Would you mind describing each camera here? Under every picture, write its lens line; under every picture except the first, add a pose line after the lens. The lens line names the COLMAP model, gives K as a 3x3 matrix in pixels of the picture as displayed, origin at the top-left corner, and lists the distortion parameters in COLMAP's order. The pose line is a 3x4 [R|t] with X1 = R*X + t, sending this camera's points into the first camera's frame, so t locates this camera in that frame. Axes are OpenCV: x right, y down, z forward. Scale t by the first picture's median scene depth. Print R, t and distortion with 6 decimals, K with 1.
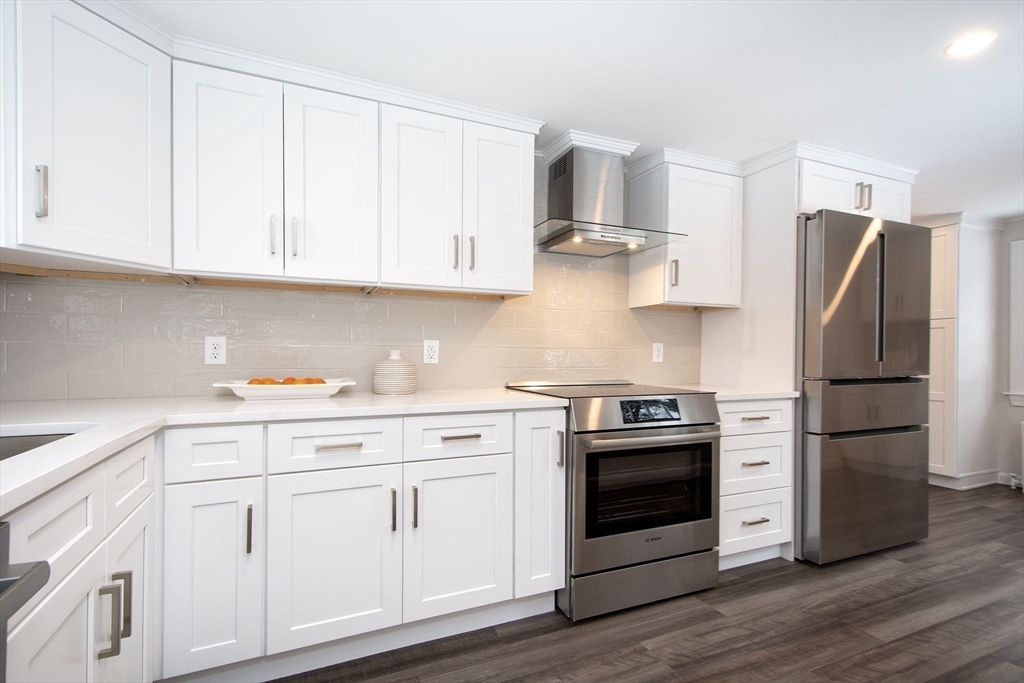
lens RADIAL K [[454.5, 0, 488.1], [0, 454.5, 361.6], [0, 0, 1]] dist [0.007874, 0.000019]
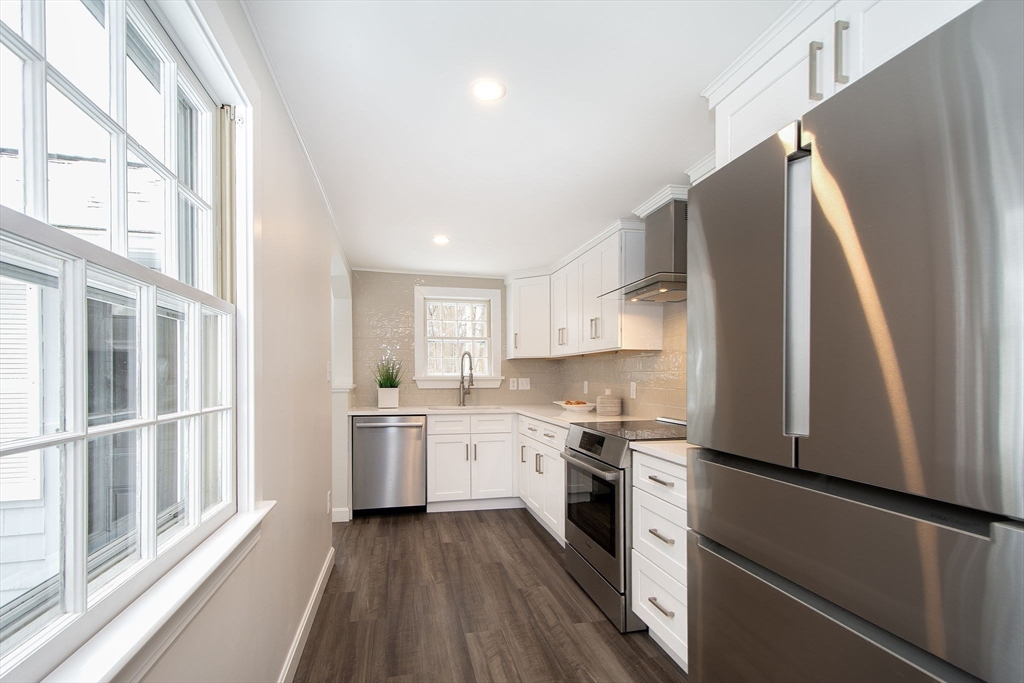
lens RADIAL K [[454.5, 0, 501.8], [0, 454.5, 377.2], [0, 0, 1]] dist [0.007874, 0.000019]
pose [[-0.147109, -0.000094, -0.989120, 1.722059], [-0.002946, 0.999996, 0.000343, -0.072752], [0.989116, 0.002965, -0.147109, 1.001215]]
